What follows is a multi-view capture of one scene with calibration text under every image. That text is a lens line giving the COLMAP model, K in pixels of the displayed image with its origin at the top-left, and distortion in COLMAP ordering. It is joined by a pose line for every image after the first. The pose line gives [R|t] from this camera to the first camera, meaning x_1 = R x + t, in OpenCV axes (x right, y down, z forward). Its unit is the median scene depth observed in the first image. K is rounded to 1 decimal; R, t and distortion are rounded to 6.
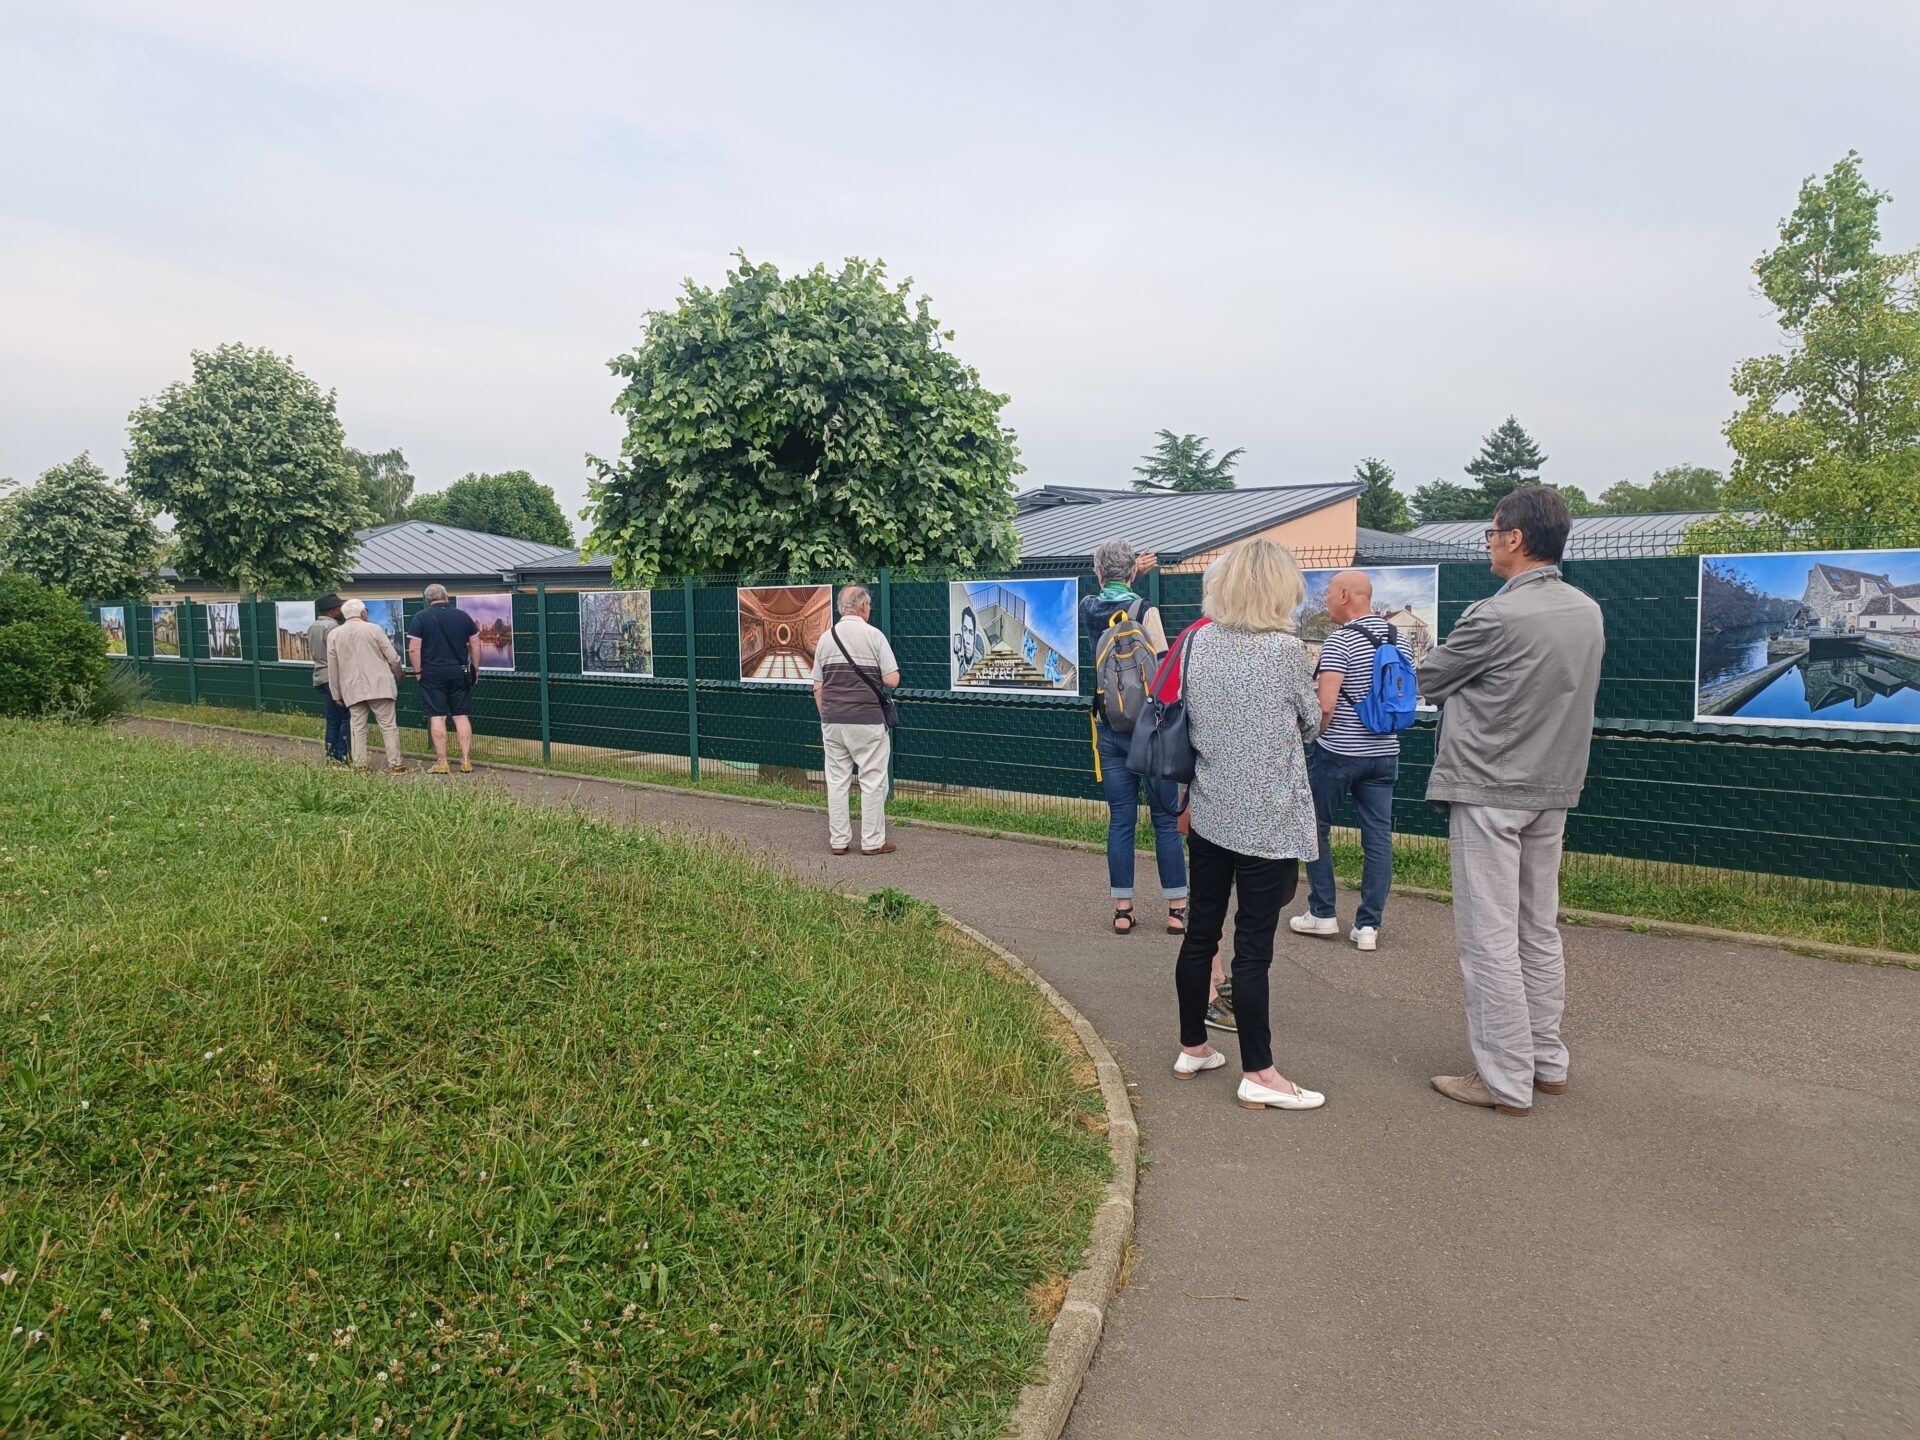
lens RADIAL K [[1377.8, 0, 960.0], [0, 1377.8, 720.0], [0, 0, 1]] dist [0.057222, -0.065885]
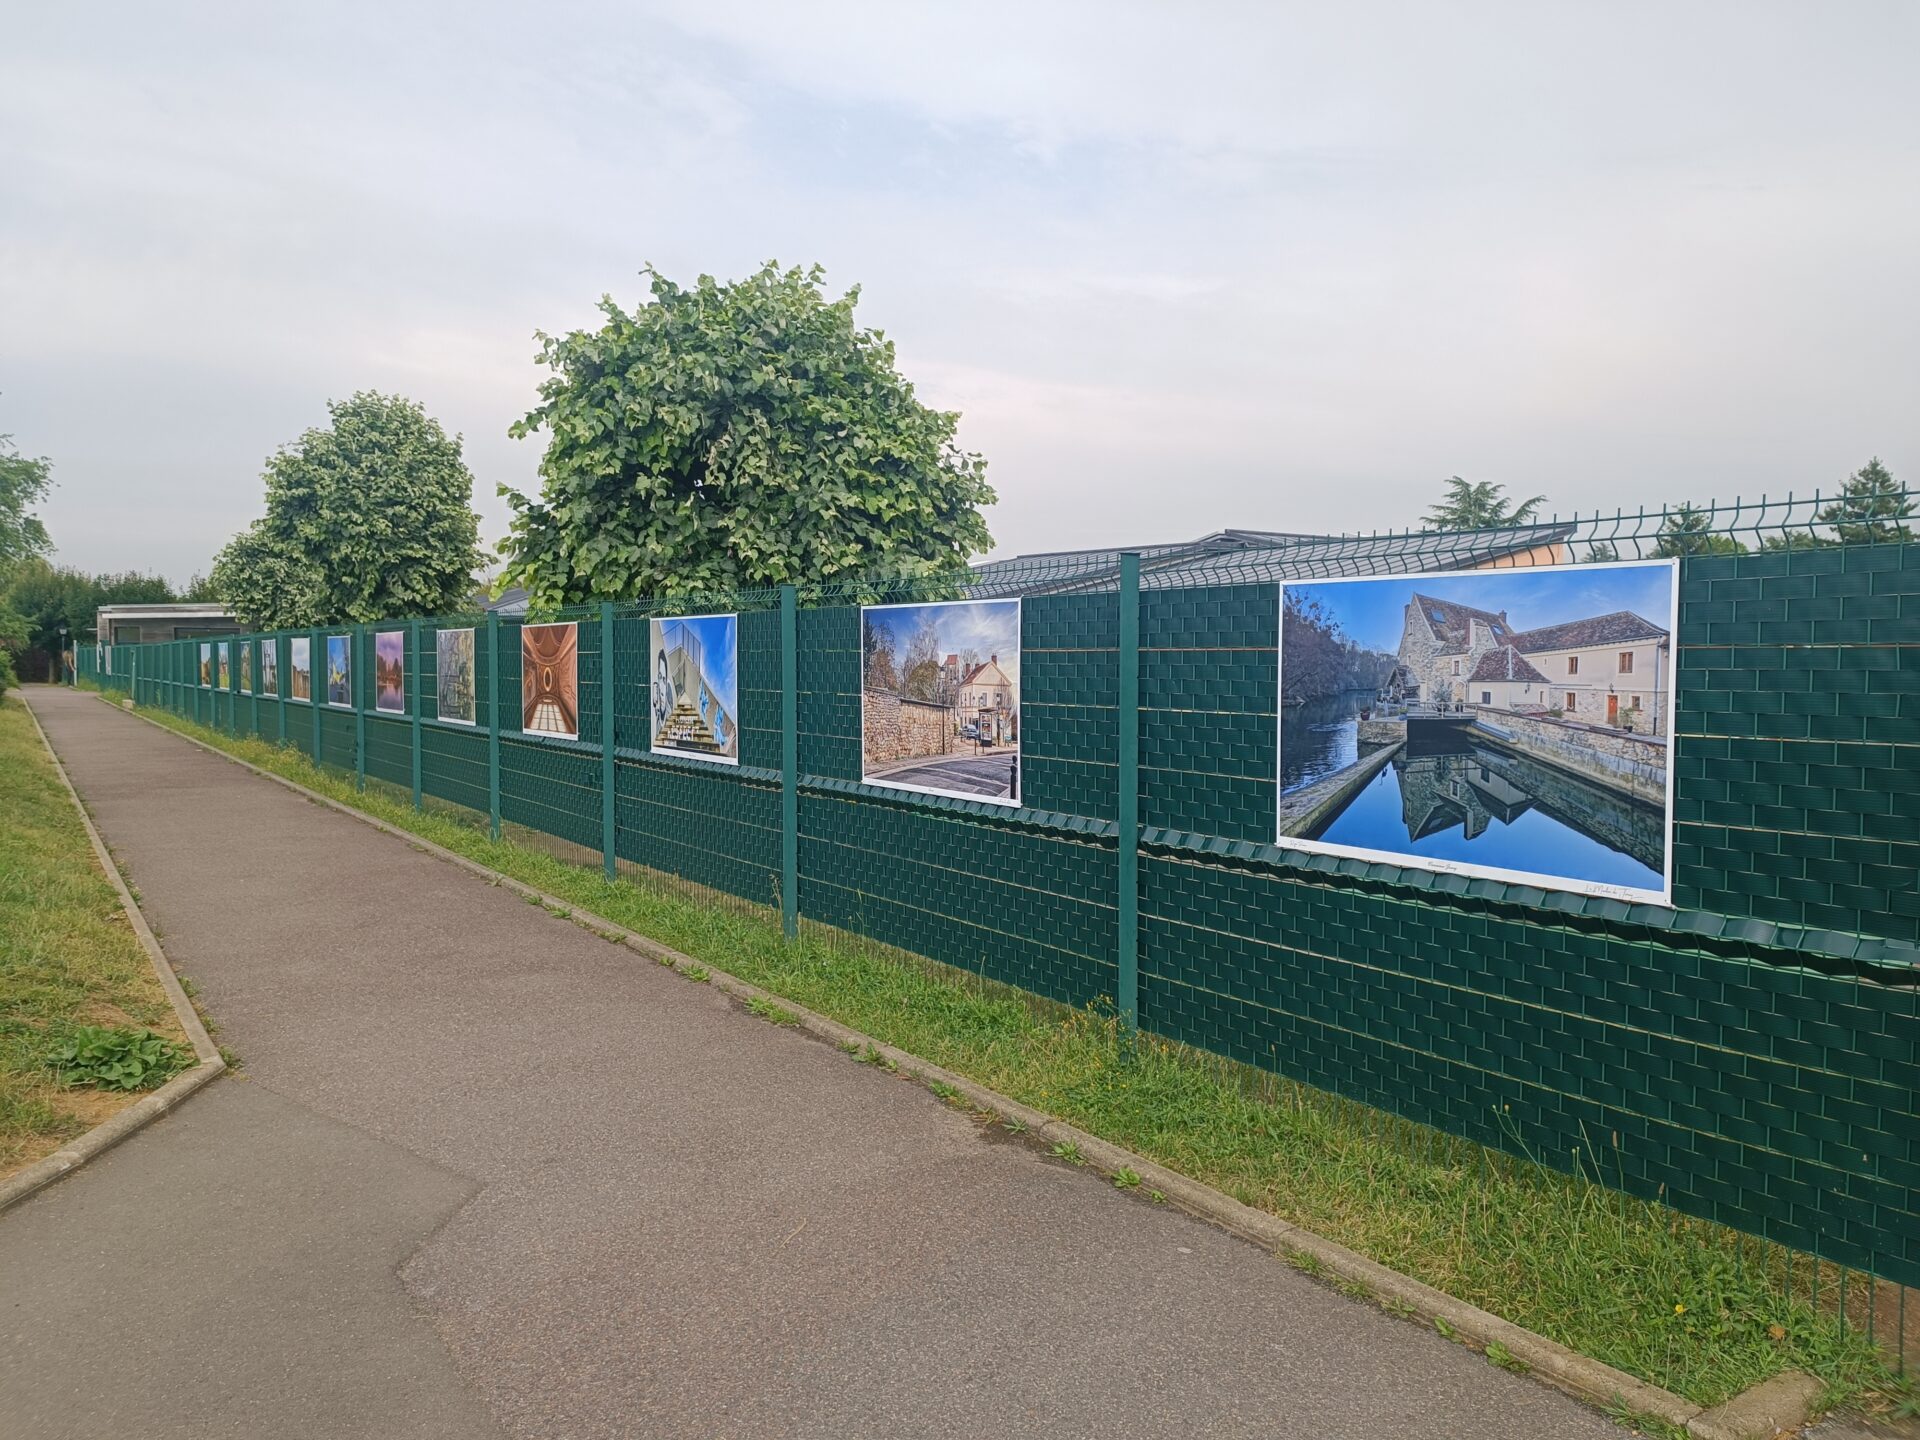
lens RADIAL K [[1377.8, 0, 960.0], [0, 1377.8, 720.0], [0, 0, 1]] dist [0.057222, -0.065885]
pose [[0.976607, 0.028212, -0.213174, 0.248505], [-0.036123, 0.998792, -0.033307, -0.014157], [0.211977, 0.040229, 0.976446, 0.172069]]
